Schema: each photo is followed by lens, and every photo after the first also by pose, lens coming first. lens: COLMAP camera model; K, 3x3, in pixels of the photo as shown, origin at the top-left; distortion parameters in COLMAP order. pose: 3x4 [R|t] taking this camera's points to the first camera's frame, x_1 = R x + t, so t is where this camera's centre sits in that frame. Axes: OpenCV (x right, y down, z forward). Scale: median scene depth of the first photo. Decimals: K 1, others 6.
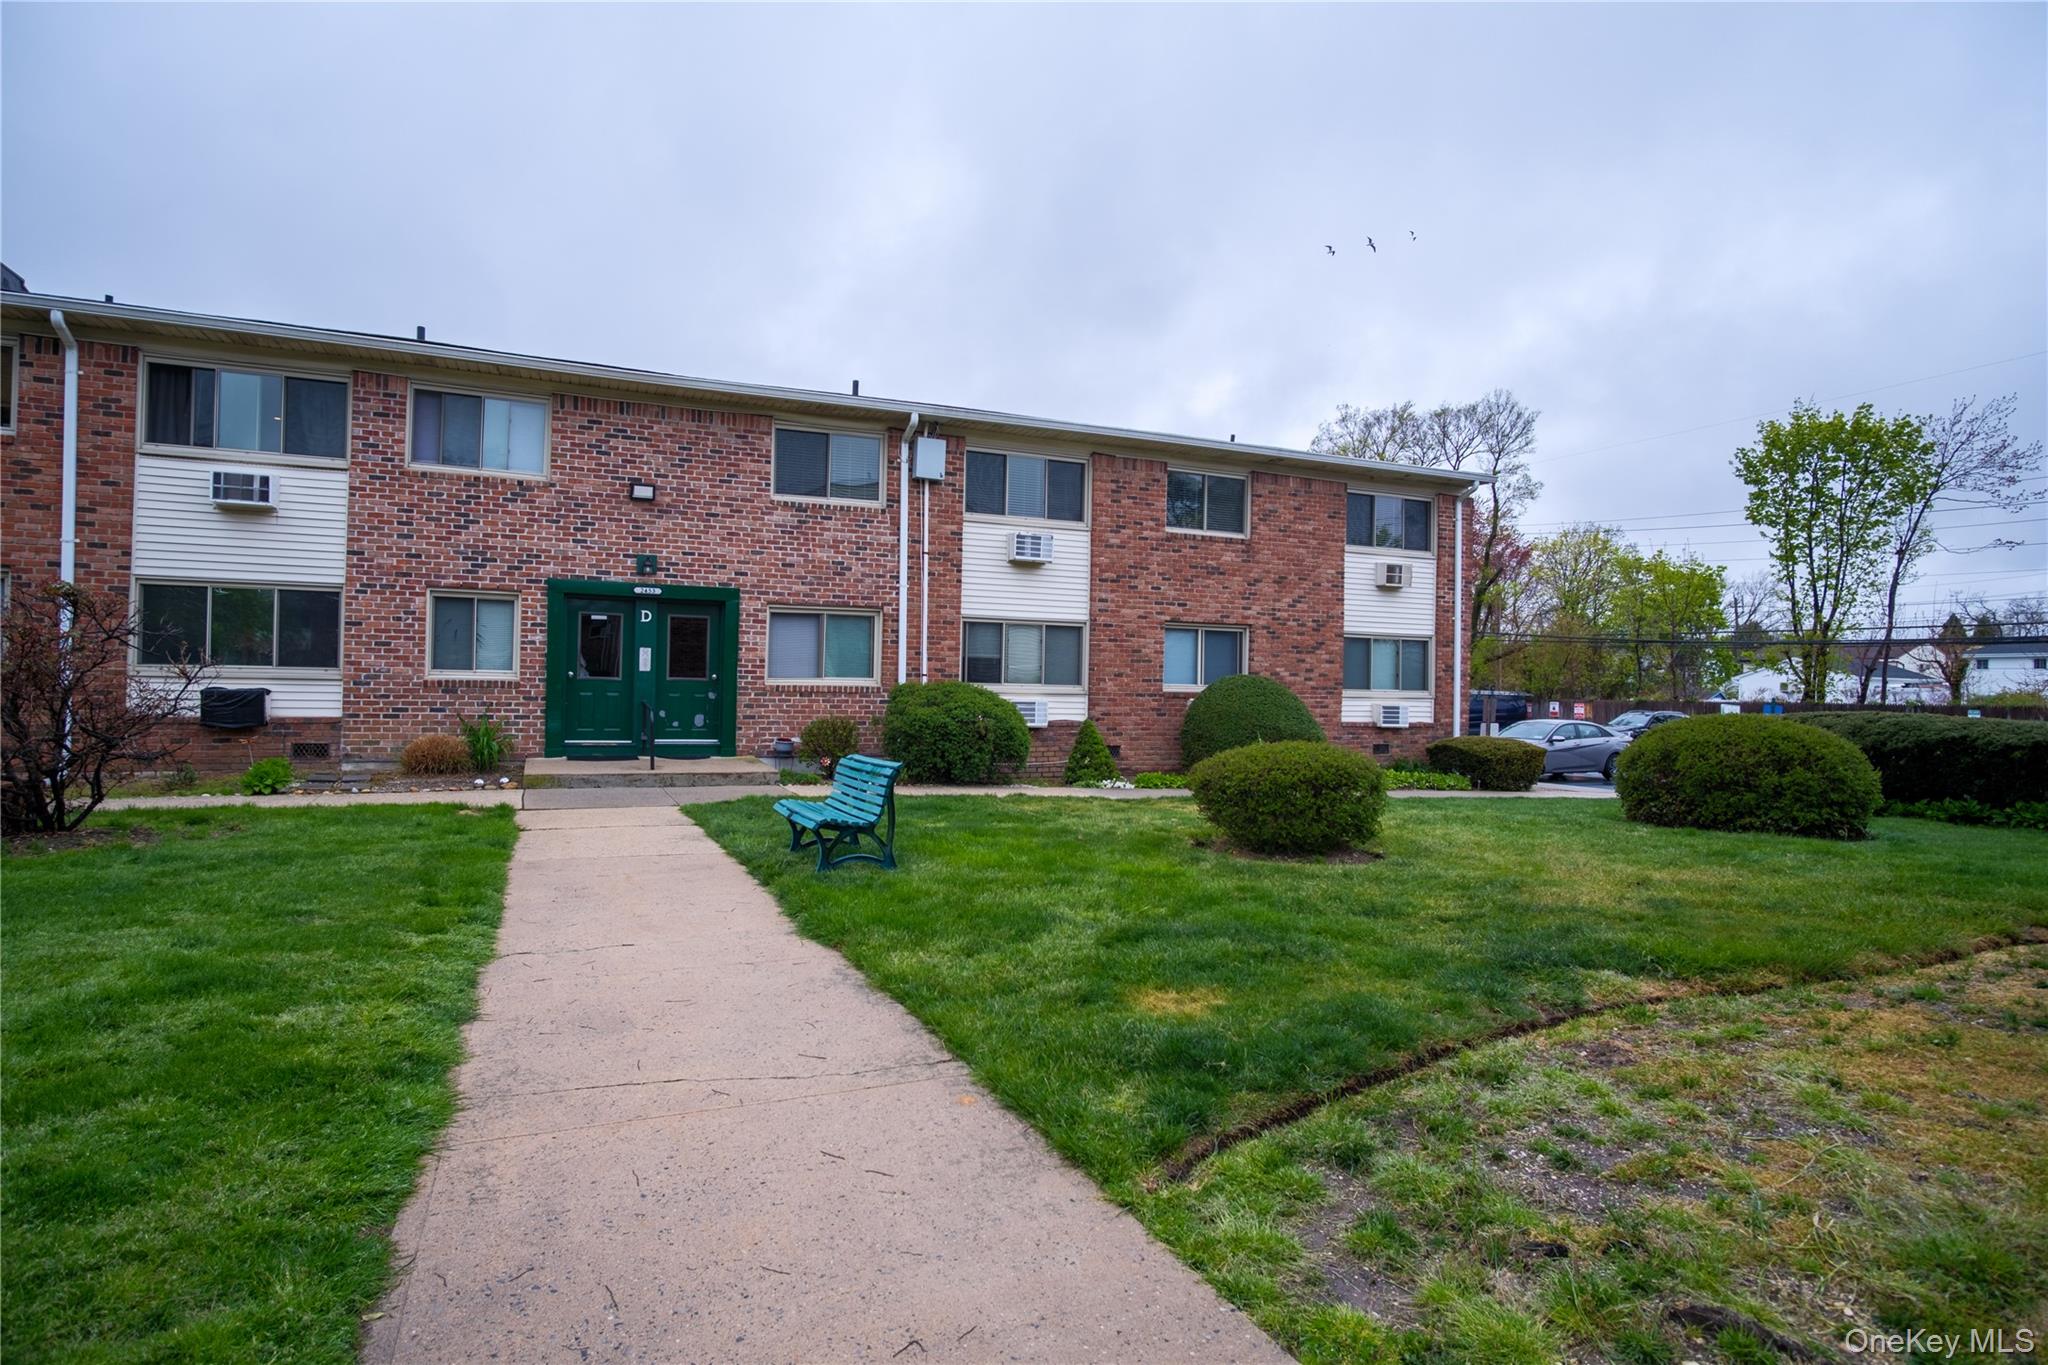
lens RADIAL K [[1219.0, 0, 1024.0], [0, 1219.0, 682.5], [0, 0, 1]] dist [-0.021441, -0.000004]
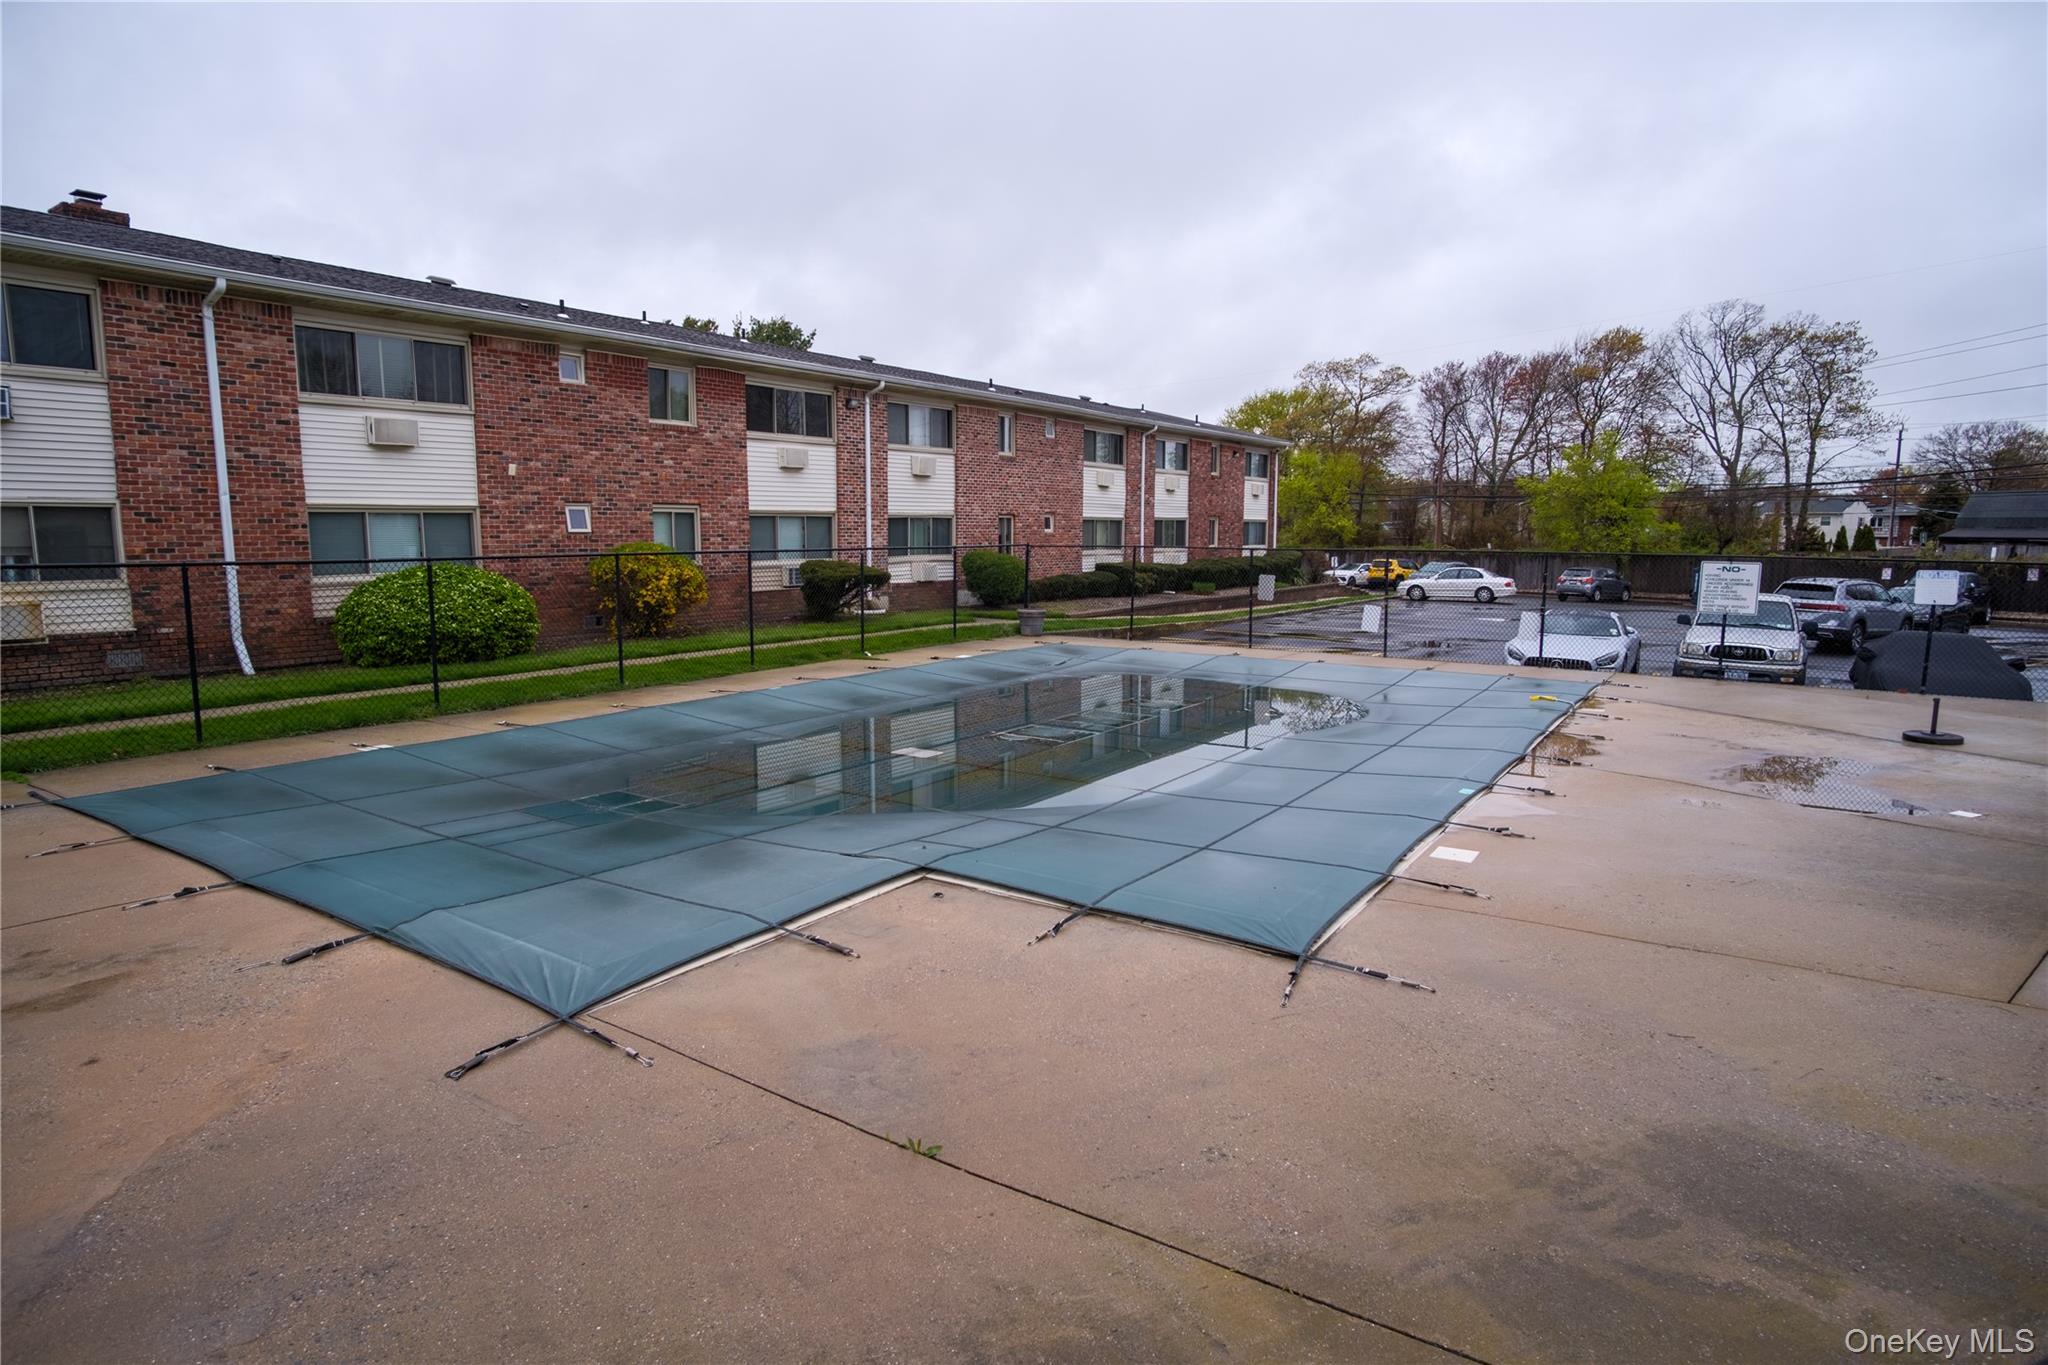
lens RADIAL K [[1136.4, 0, 1009.1], [0, 1136.4, 691.3], [0, 0, 1]] dist [-0.037955, 0.012254]
pose [[0.865056, -0.108544, 0.489791, -0.590270], [0.049752, 0.990062, 0.131538, -0.014435], [-0.499201, -0.089420, 0.861860, -0.276718]]
